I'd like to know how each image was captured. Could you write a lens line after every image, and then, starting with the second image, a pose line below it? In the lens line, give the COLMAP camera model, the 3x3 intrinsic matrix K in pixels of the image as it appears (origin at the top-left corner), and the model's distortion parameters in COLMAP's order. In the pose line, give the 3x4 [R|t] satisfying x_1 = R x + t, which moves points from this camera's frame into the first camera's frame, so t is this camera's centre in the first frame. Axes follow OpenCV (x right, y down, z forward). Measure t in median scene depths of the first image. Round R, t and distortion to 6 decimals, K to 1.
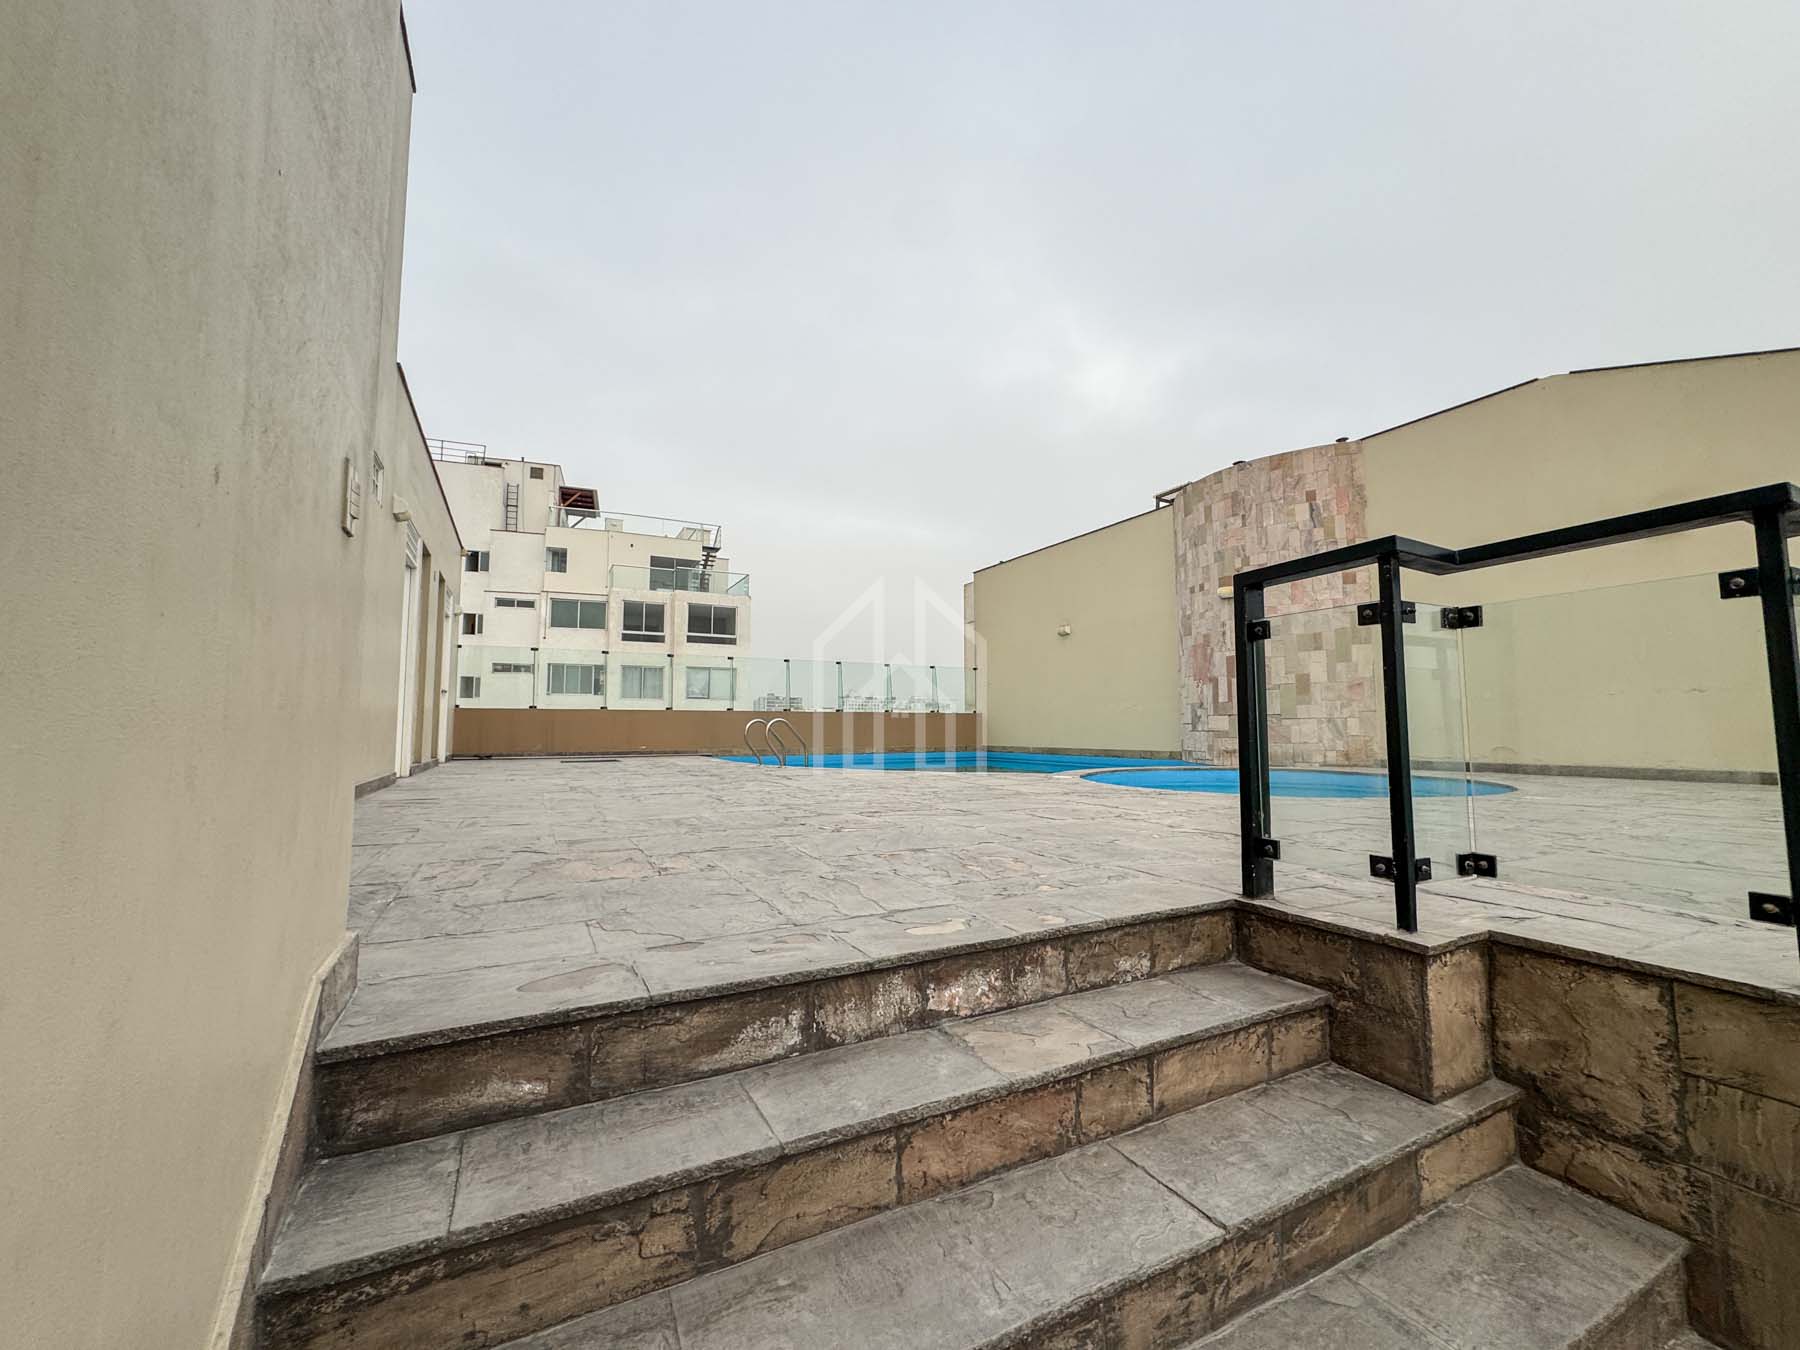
lens RADIAL K [[715.9, 0, 899.5], [0, 715.9, 671.1], [0, 0, 1]] dist [-0.002559, 0.000274]
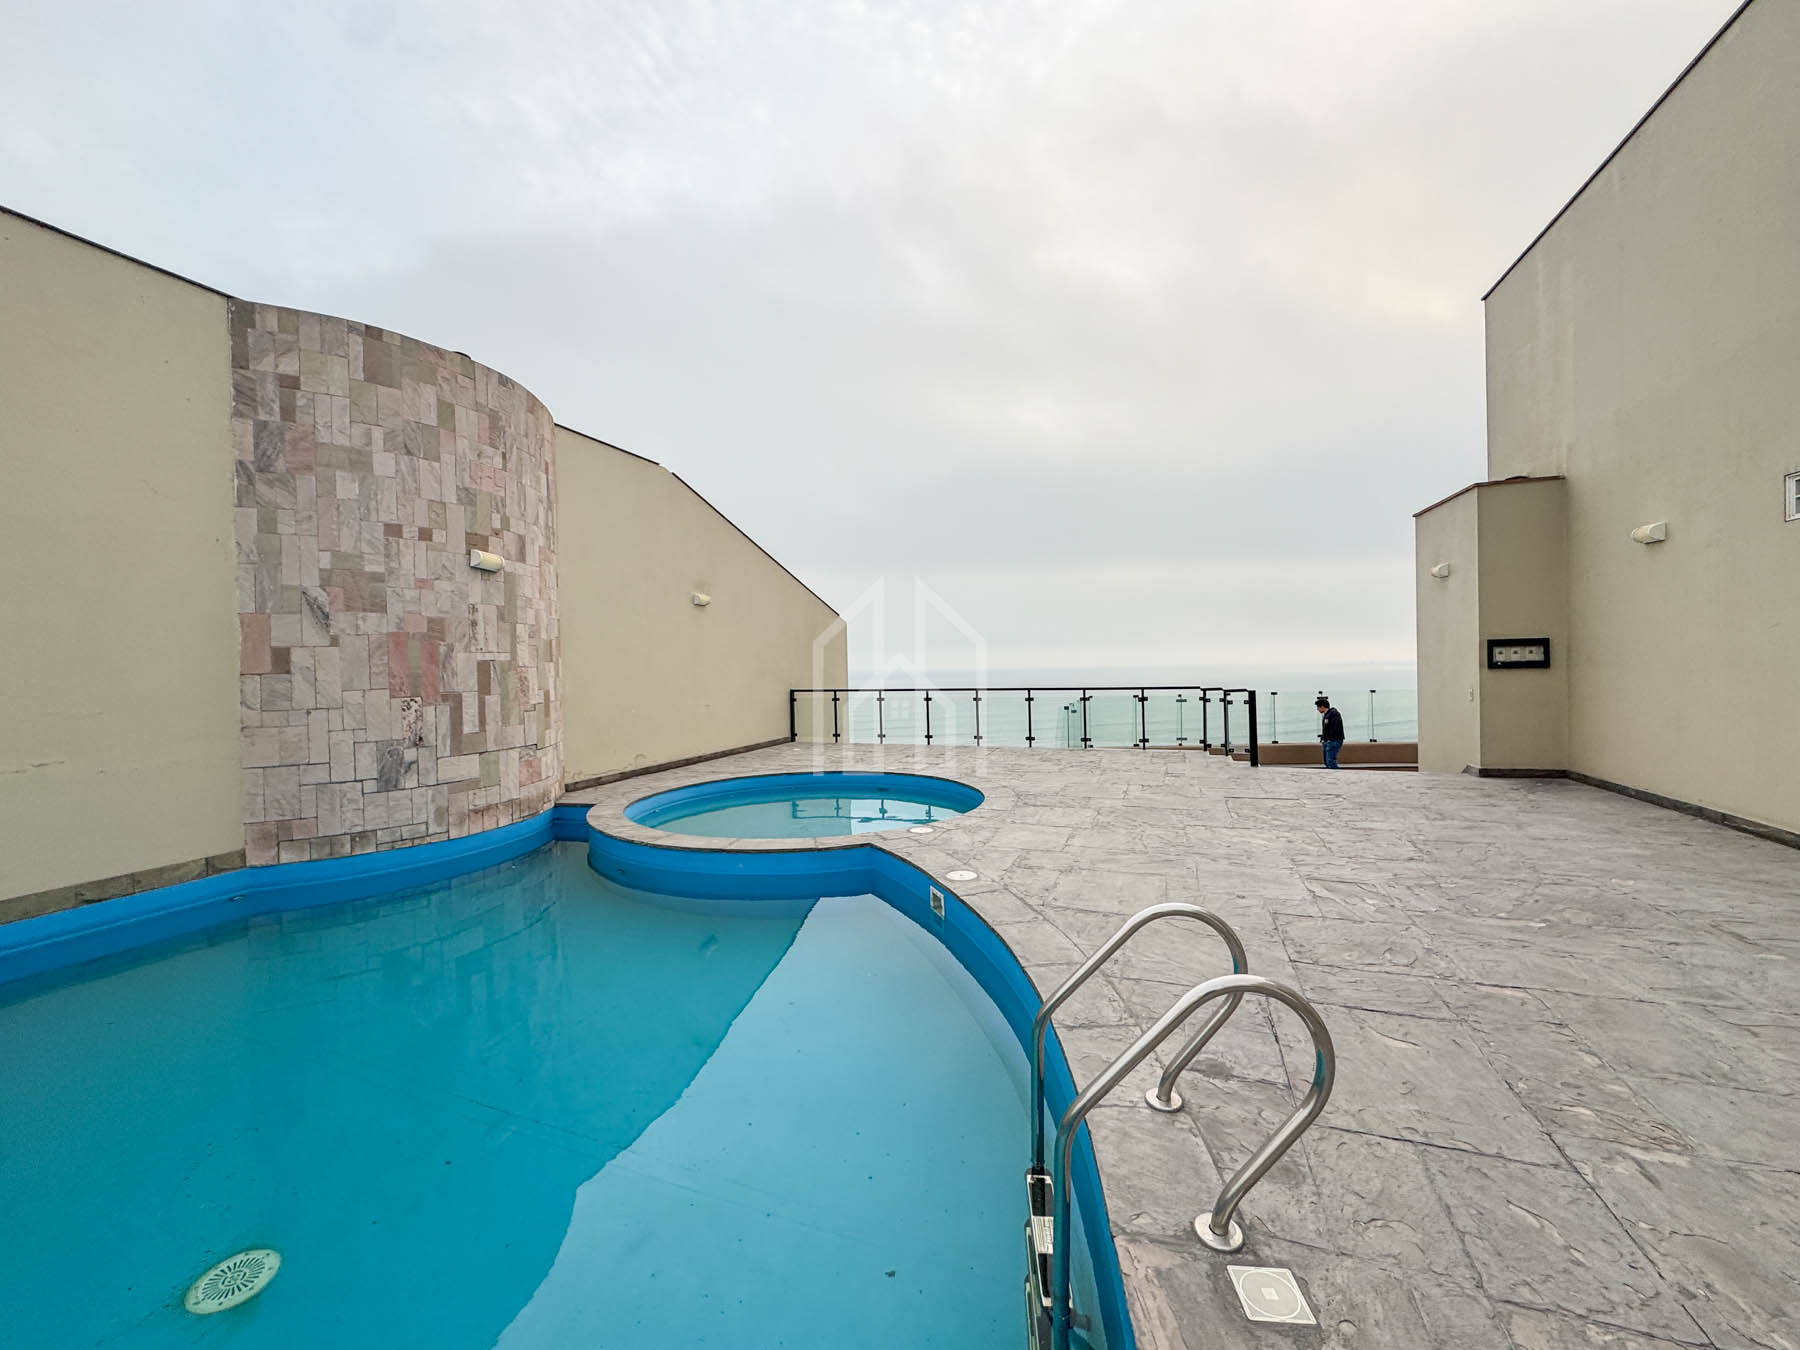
lens RADIAL K [[715.9, 0, 899.5], [0, 715.9, 671.1], [0, 0, 1]] dist [-0.002559, 0.000274]
pose [[-0.668622, 0.009237, 0.743545, -0.261013], [-0.037304, 0.998247, -0.045947, 0.003892], [-0.742667, -0.058459, -0.667105, 1.131327]]
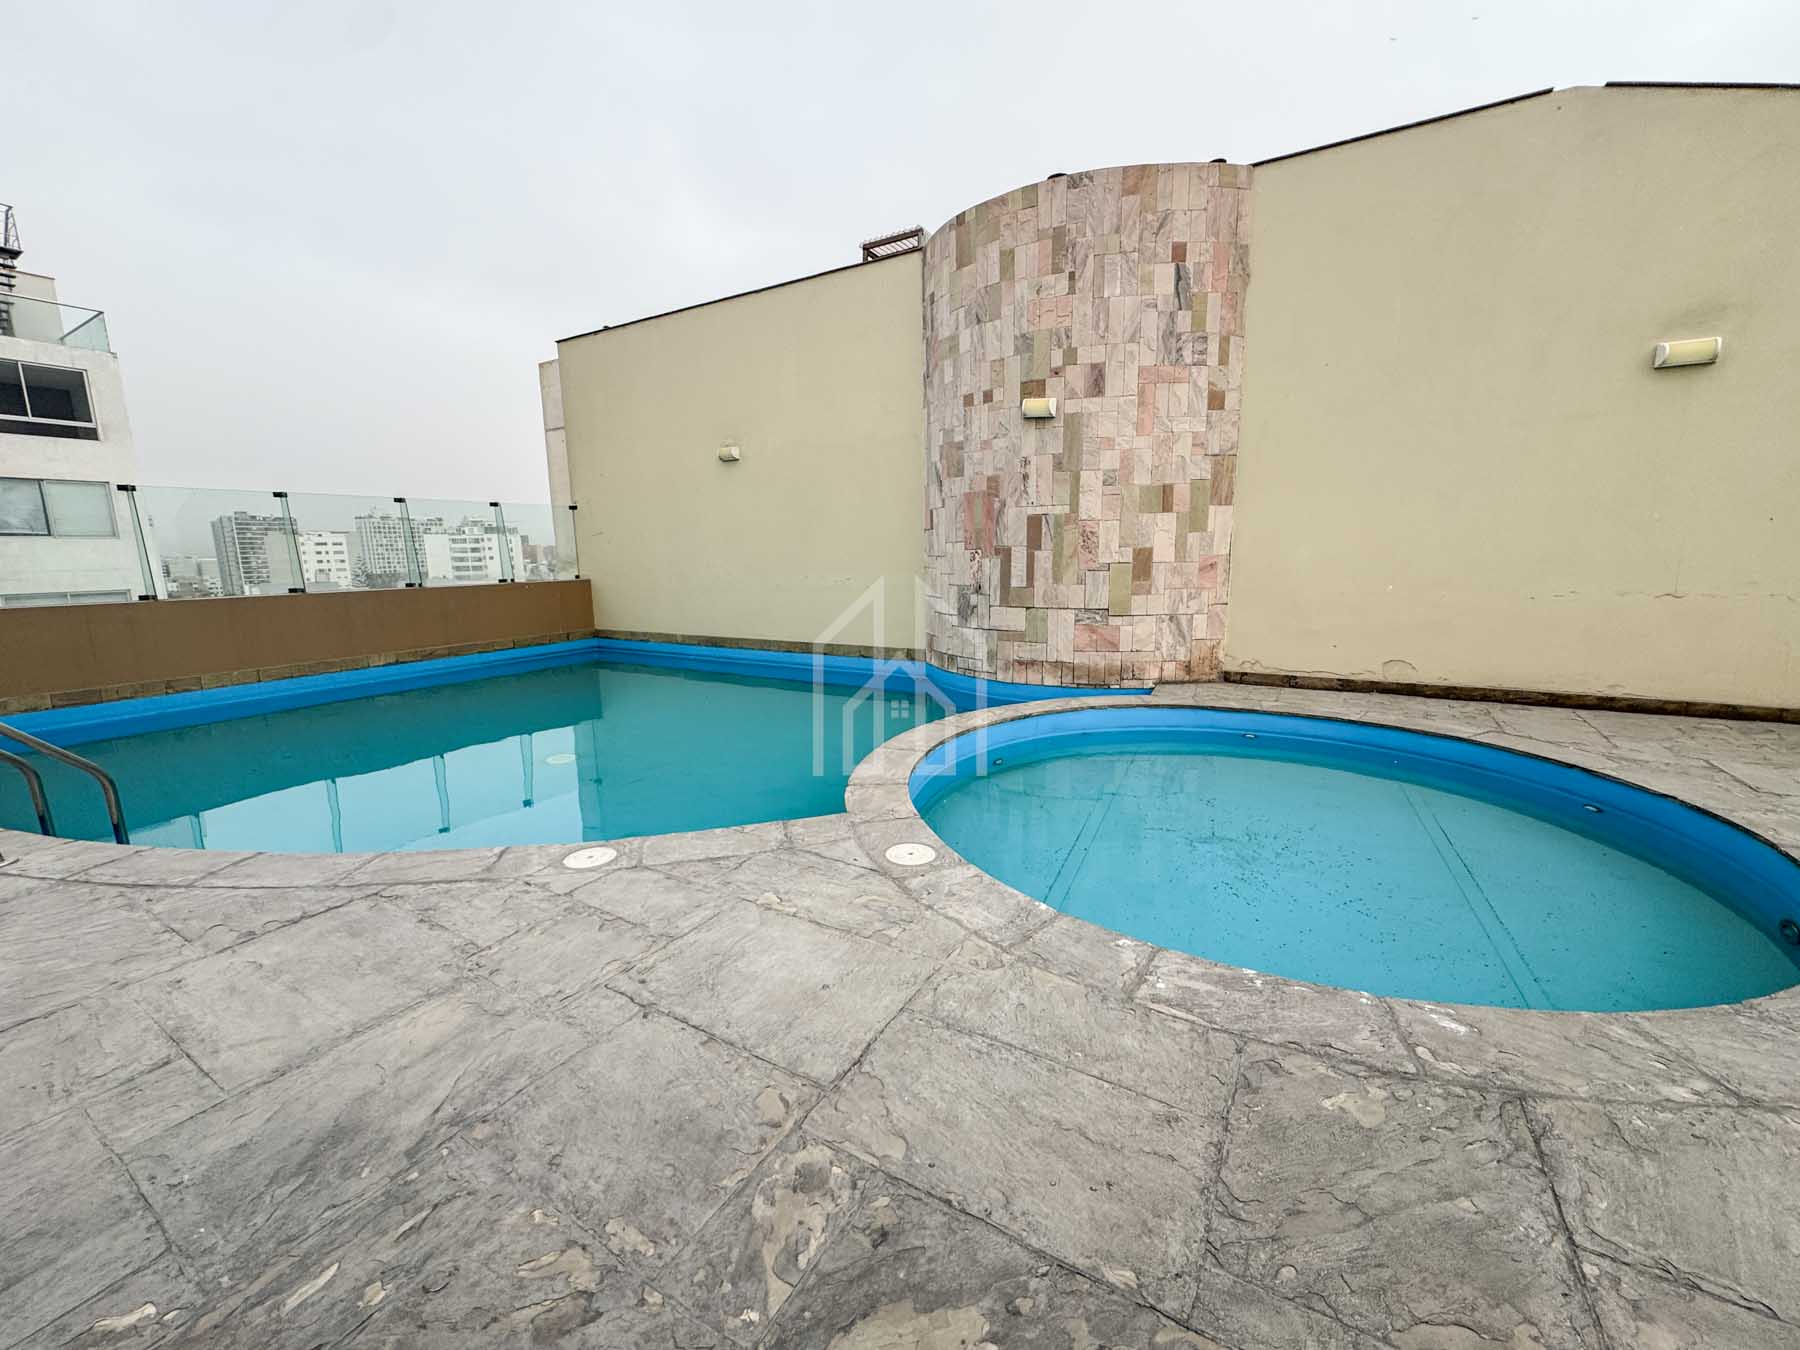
lens RADIAL K [[715.9, 0, 899.5], [0, 715.9, 671.1], [0, 0, 1]] dist [-0.002559, 0.000274]
pose [[0.851049, -0.100554, 0.515369, 0.019644], [-0.027804, 0.971486, 0.235462, -0.031837], [-0.524350, -0.214719, 0.823986, 0.502029]]
